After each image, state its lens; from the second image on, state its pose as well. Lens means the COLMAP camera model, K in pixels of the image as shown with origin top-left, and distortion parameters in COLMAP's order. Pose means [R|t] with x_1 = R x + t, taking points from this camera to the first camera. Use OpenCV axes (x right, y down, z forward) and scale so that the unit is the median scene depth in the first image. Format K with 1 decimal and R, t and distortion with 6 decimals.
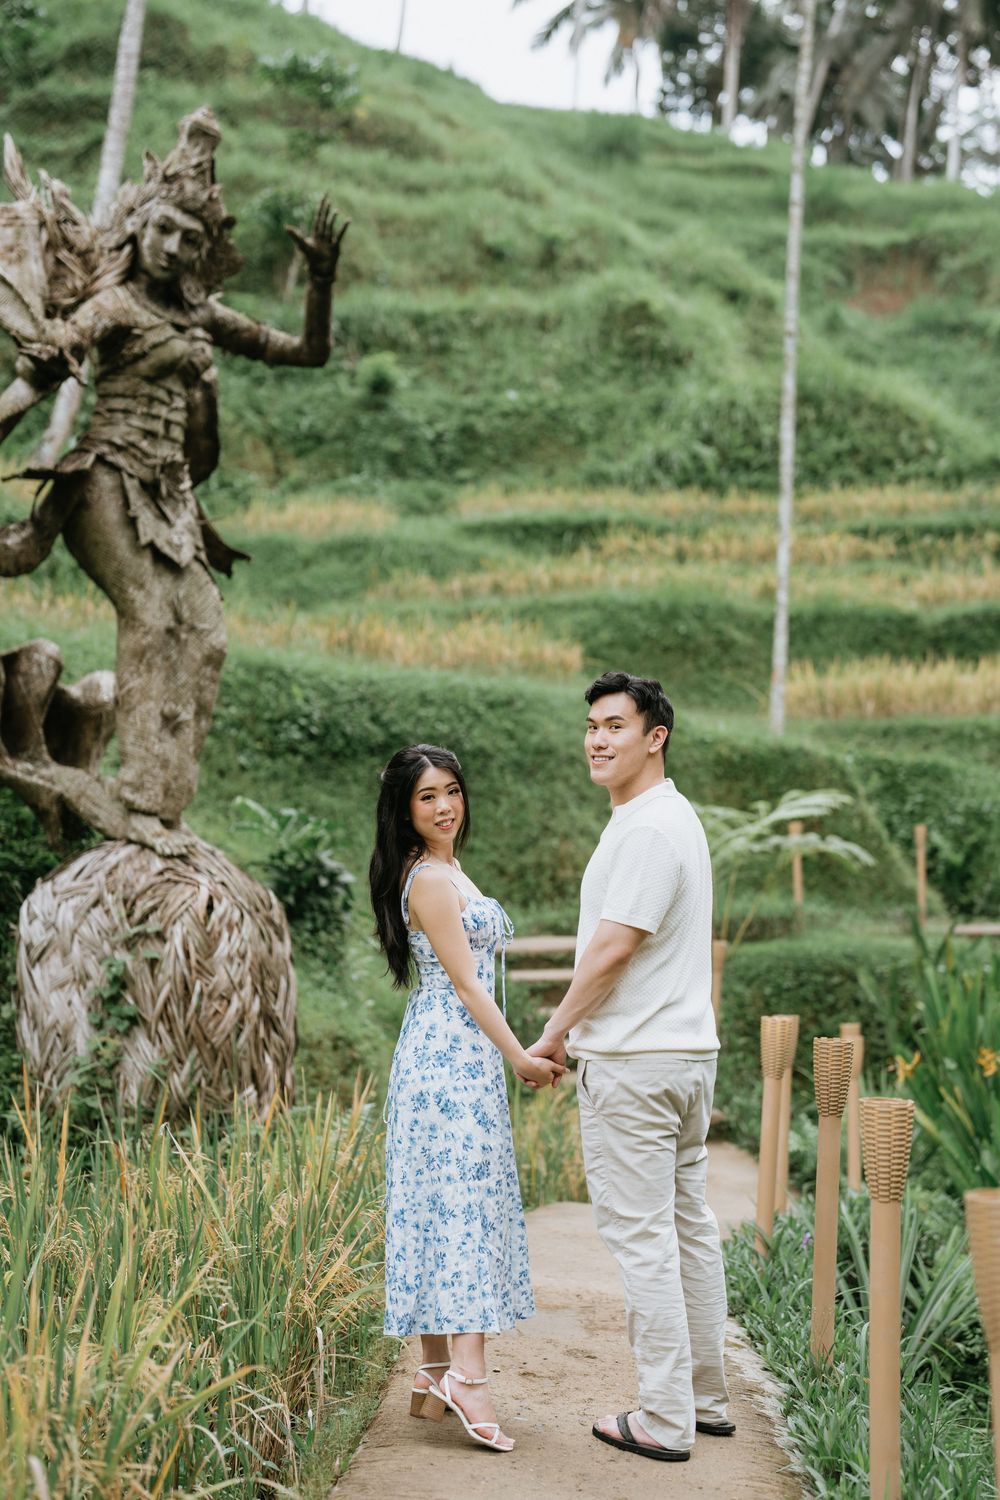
lens RADIAL K [[2137.4, 0, 500.0], [0, 2137.4, 750.0], [0, 0, 1]] dist [-0.122109, 0.820896]
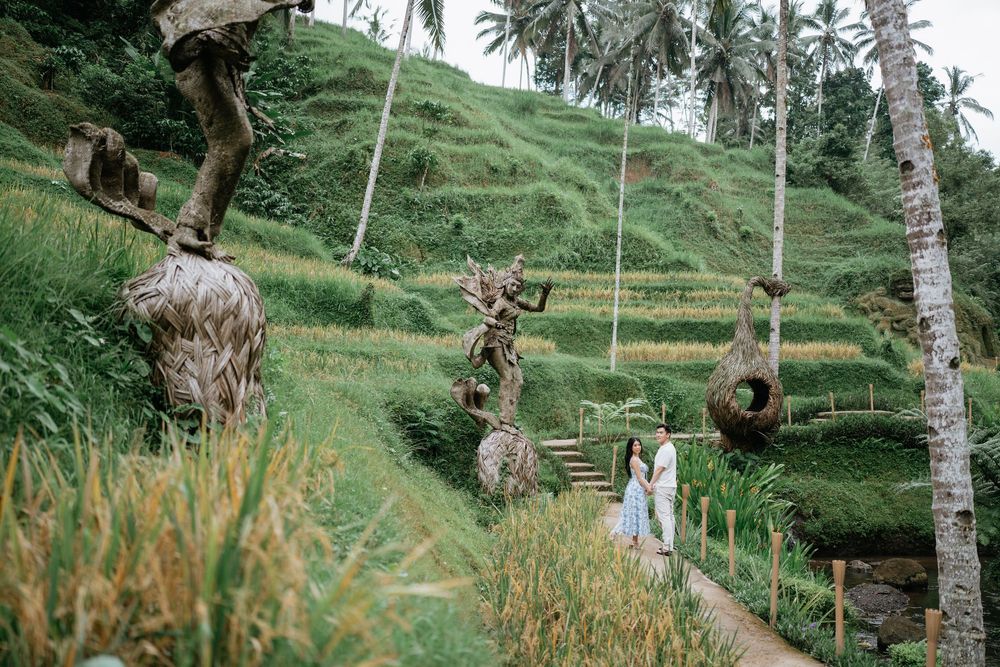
lens RADIAL K [[958.5, 0, 500.0], [0, 958.5, 333.5], [0, 0, 1]] dist [-0.044197, 0.159917]
pose [[0.997517, 0.021492, 0.067064, -0.109090], [-0.022174, 0.999709, 0.009449, -0.058785], [-0.066842, -0.010913, 0.997704, -0.314782]]
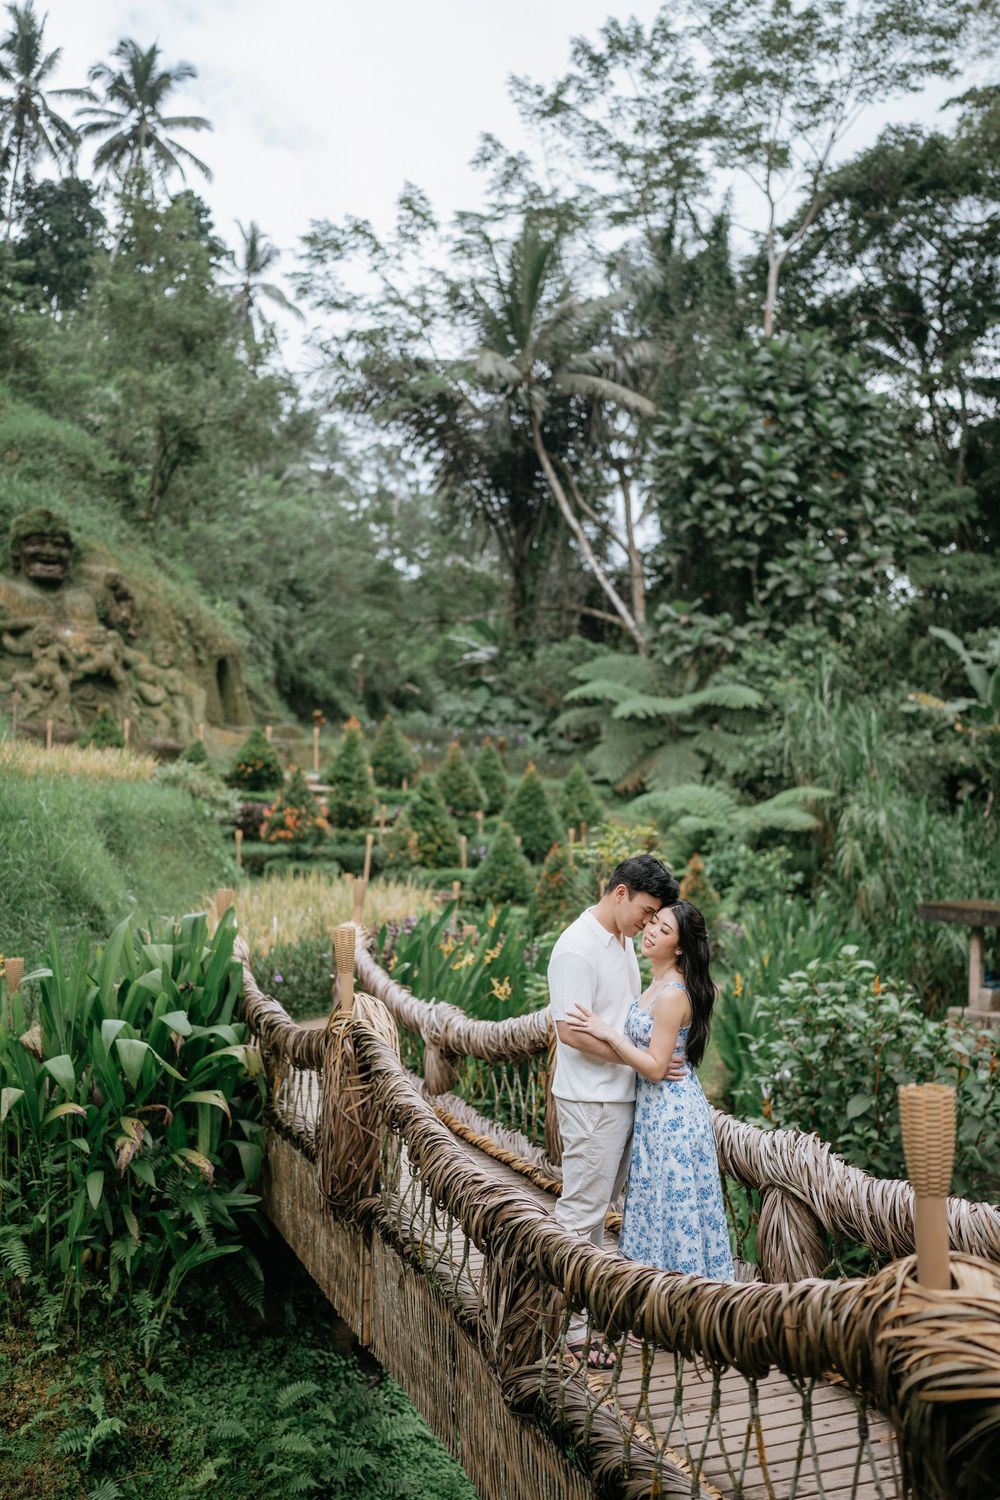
lens RADIAL K [[1437.8, 0, 500.0], [0, 1437.8, 750.0], [0, 0, 1]] dist [-0.044197, 0.159917]
pose [[0.789590, 0.035958, 0.612581, 0.437590], [-0.066552, 0.997411, 0.027236, -0.044453], [-0.610015, -0.062274, 0.789939, 0.405156]]
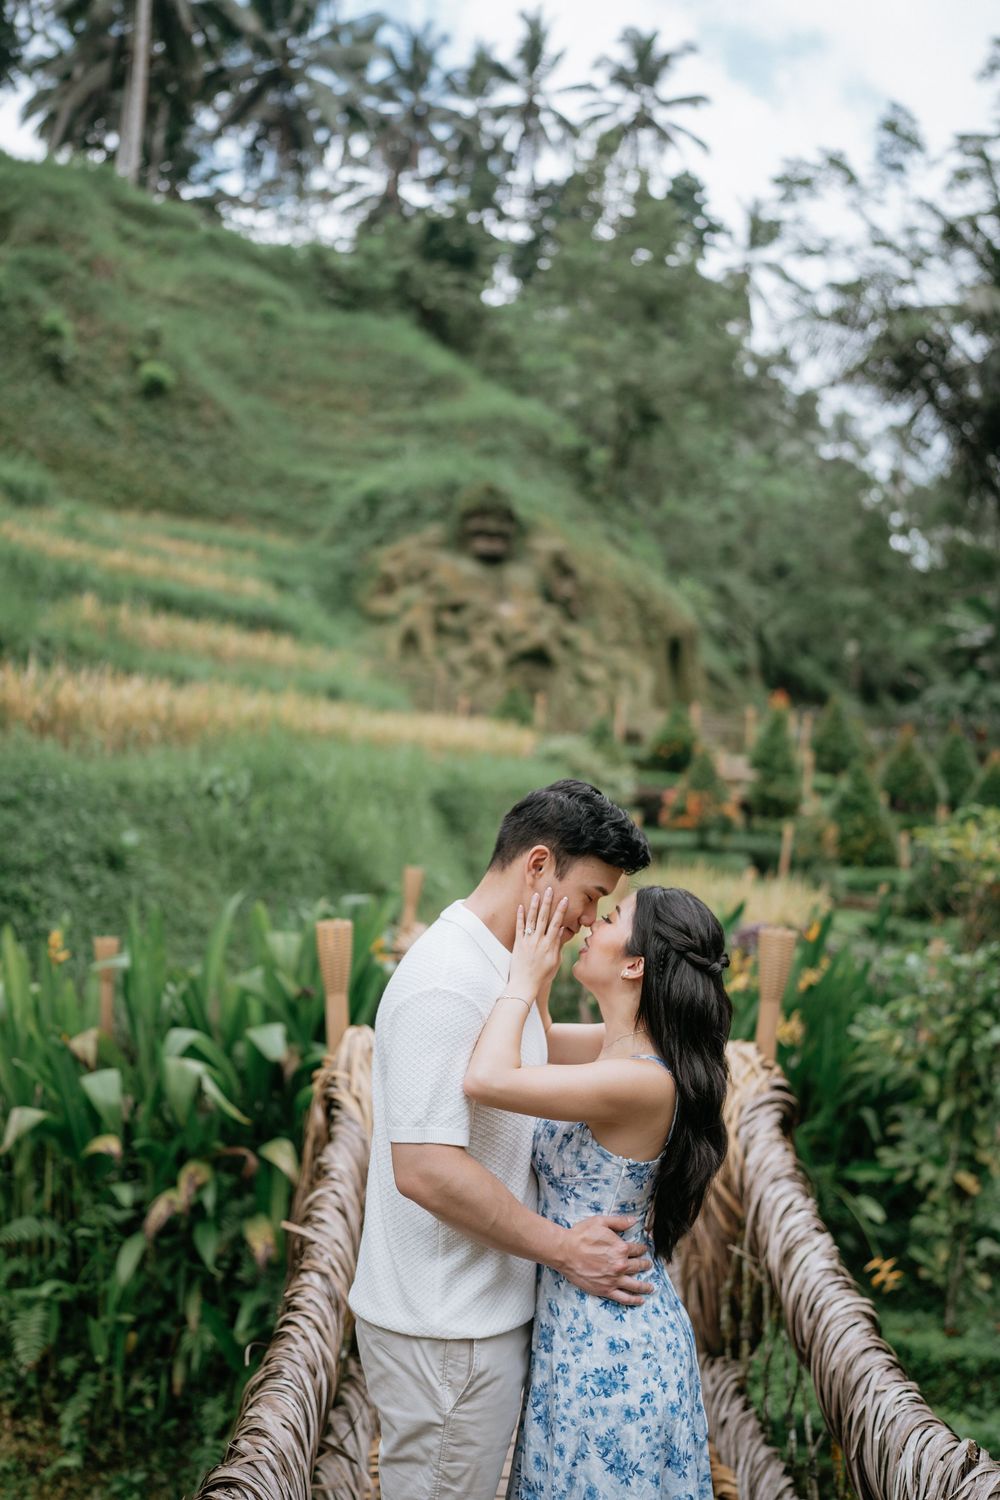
lens RADIAL K [[1445.3, 0, 500.0], [0, 1445.3, 750.0], [0, 0, 1]] dist [-0.010689, 0.021963]
pose [[0.953257, 0.052583, 0.297549, 0.540390], [-0.071111, 0.996123, 0.051783, -0.032467], [-0.293673, -0.070522, 0.953301, 0.464242]]
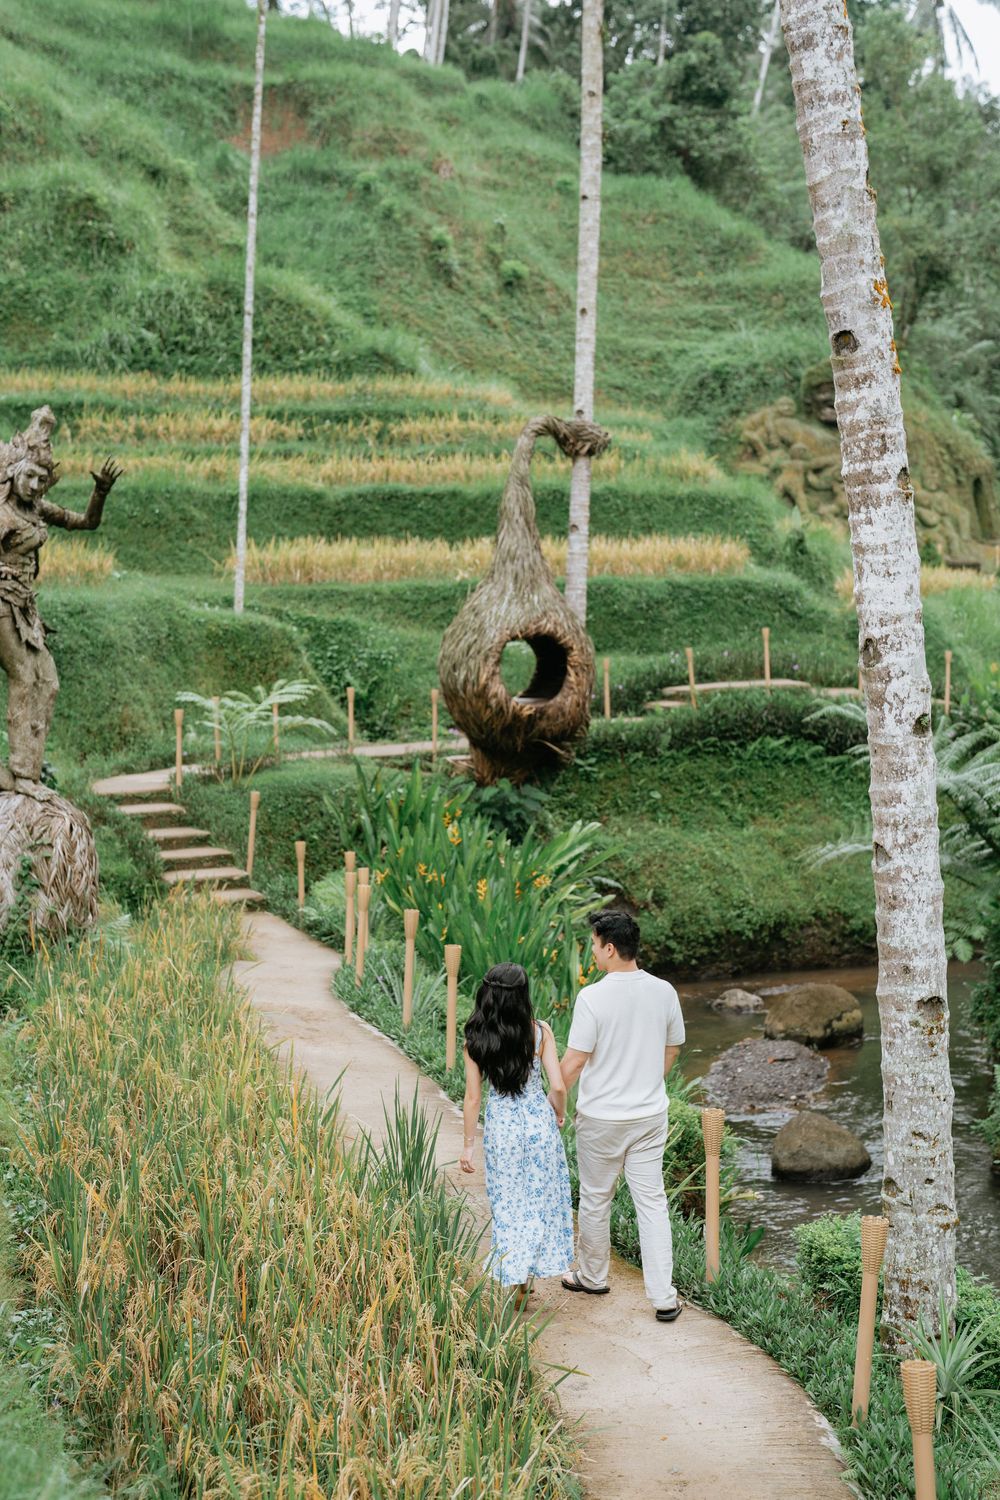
lens RADIAL K [[2119.1, 0, 479.1], [0, 2119.1, 750.6], [0, 0, 1]] dist [-0.158835, 1.137555]
pose [[0.953730, -0.024828, 0.299638, -0.122953], [-0.018403, 0.989896, 0.140599, -0.097168], [-0.300101, -0.139608, 0.943636, -0.335779]]
